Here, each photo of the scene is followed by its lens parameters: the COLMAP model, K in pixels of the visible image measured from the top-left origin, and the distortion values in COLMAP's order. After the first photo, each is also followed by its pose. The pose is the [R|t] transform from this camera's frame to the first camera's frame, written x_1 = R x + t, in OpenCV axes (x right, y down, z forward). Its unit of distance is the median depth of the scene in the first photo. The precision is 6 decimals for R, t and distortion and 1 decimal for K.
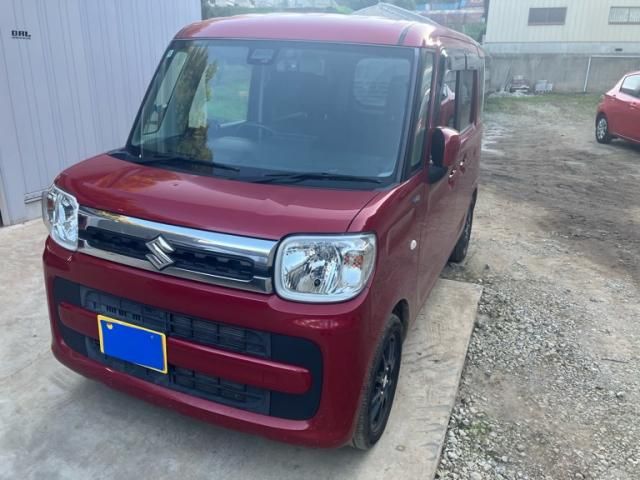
lens RADIAL K [[521.8, 0, 323.8], [0, 521.8, 239.2], [0, 0, 1]] dist [0.082877, -0.118061]
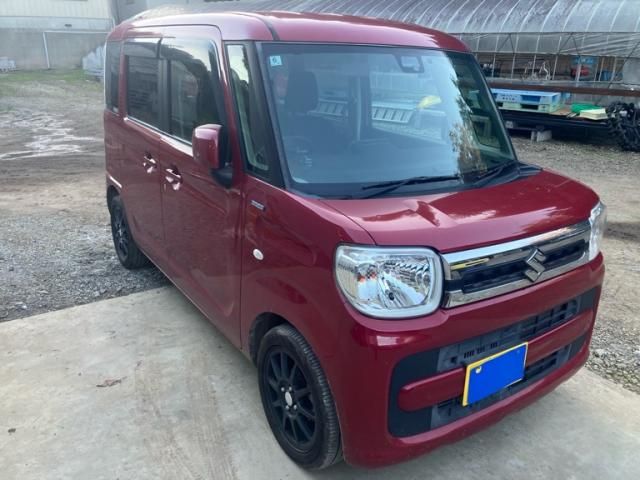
lens RADIAL K [[521.8, 0, 323.8], [0, 521.8, 239.2], [0, 0, 1]] dist [0.082877, -0.118061]
pose [[0.524186, -0.291519, 0.800154, -0.117835], [0.253363, 0.950423, 0.180286, -0.027537], [-0.813041, 0.108226, 0.572058, 0.065359]]
